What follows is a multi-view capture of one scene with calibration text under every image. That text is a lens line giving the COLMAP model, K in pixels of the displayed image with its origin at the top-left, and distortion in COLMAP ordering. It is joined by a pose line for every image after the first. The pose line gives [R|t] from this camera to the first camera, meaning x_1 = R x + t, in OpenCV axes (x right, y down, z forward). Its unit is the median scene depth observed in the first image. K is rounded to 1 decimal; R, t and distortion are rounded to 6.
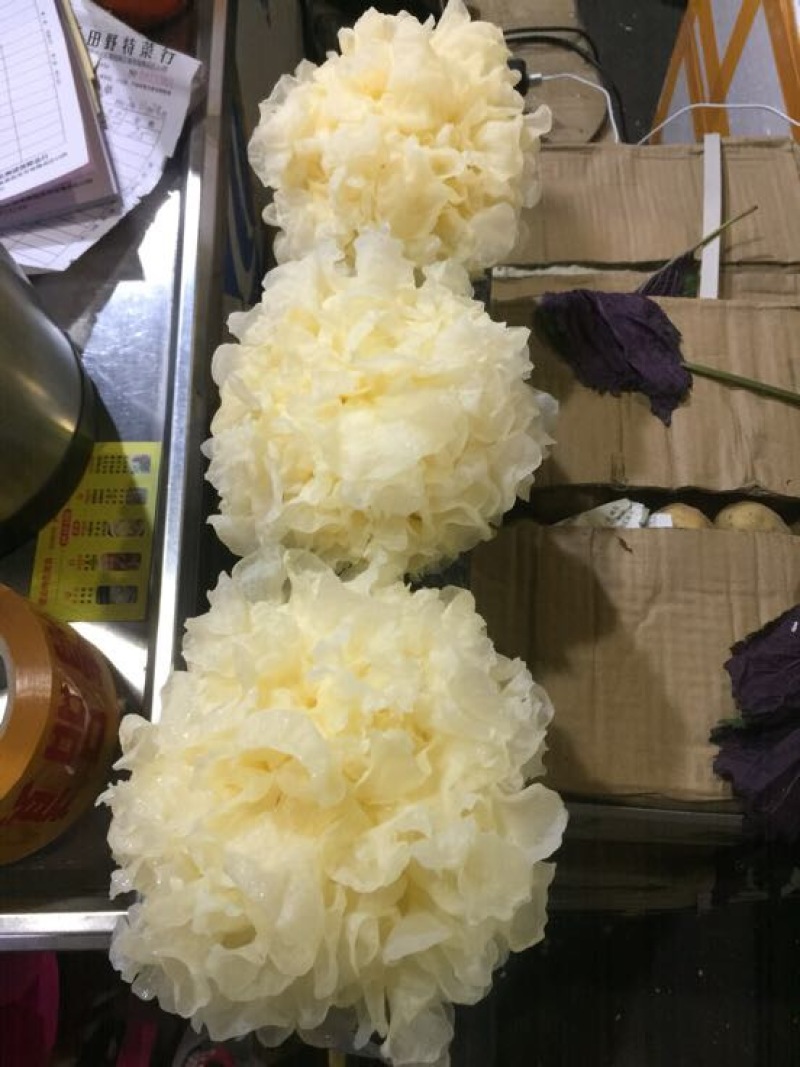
lens RADIAL K [[877.8, 0, 400.0], [0, 877.8, 533.5], [0, 0, 1]] dist [0.051476, -0.112136]
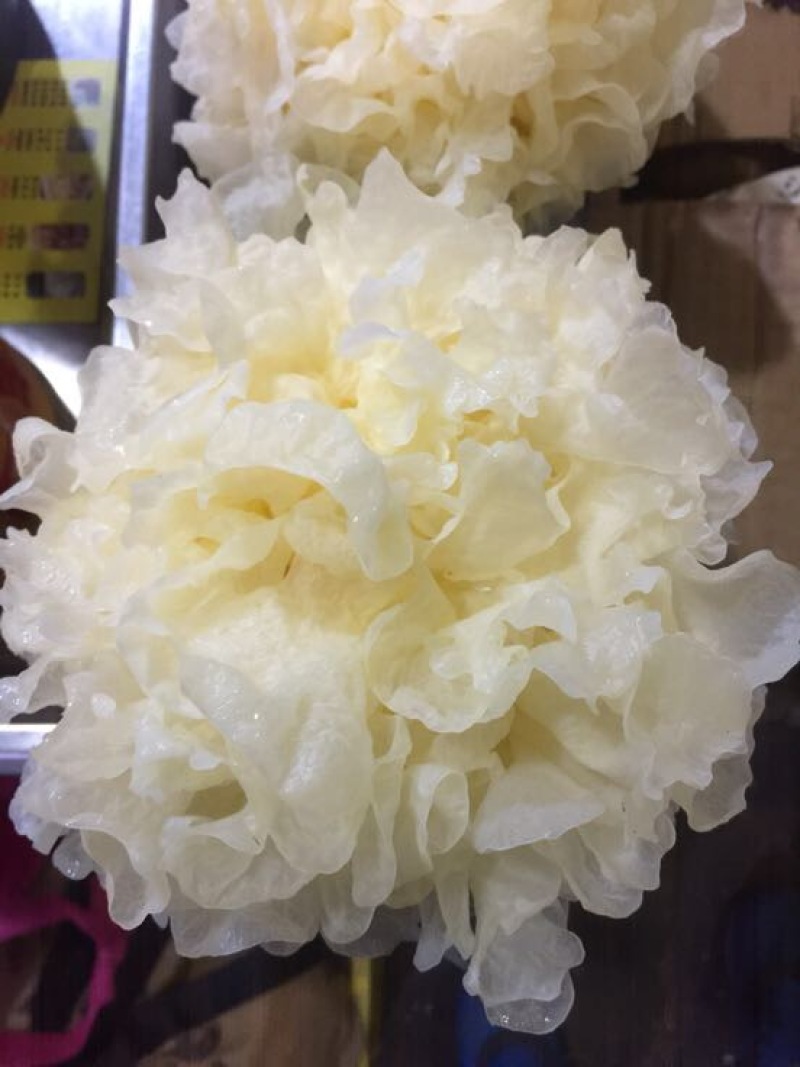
lens RADIAL K [[877.8, 0, 400.0], [0, 877.8, 533.5], [0, 0, 1]] dist [0.051476, -0.112136]
pose [[0.999459, 0.025873, -0.020297, -0.057057], [-0.020792, 0.975385, 0.219526, 0.158612], [0.025477, -0.218985, 0.975396, 0.467359]]
